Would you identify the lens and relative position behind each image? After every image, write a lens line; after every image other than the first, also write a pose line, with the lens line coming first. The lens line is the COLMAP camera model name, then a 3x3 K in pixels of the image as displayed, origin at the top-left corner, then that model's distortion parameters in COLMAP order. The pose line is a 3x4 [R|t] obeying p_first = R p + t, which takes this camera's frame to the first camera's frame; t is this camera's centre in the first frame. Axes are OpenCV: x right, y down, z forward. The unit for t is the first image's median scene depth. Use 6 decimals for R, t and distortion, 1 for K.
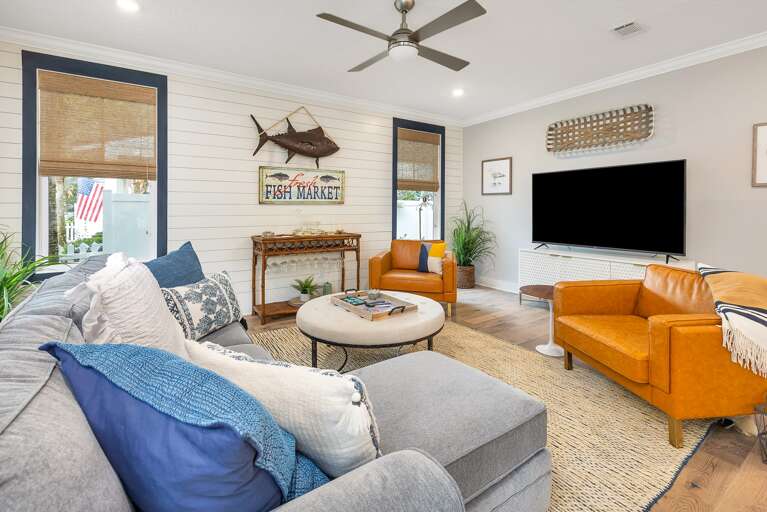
lens RADIAL K [[348.8, 0, 377.7], [0, 348.8, 211.6], [0, 0, 1]] dist [0.000079, 0.000596]
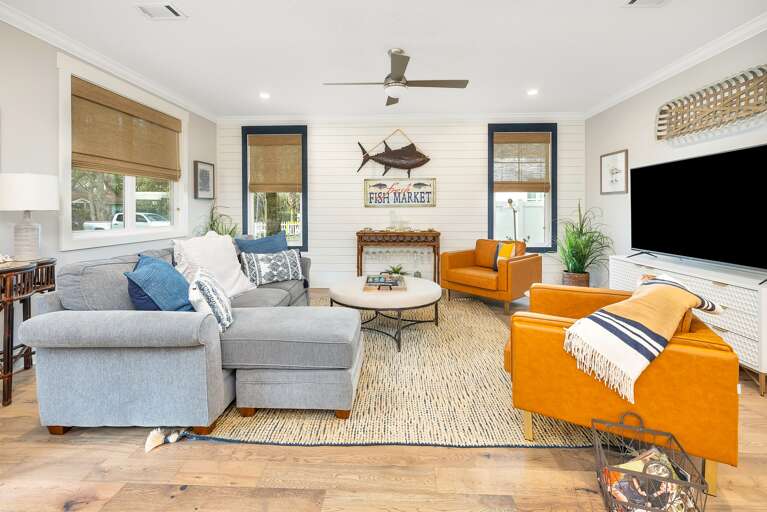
lens RADIAL K [[348.8, 0, 387.7], [0, 348.8, 212.1], [0, 0, 1]] dist [0.000079, 0.000596]
pose [[0.809817, 0.000361, -0.586683, 0.489985], [-0.002846, 0.999990, -0.003314, 0.001471], [0.586676, 0.004353, 0.809810, -0.038422]]
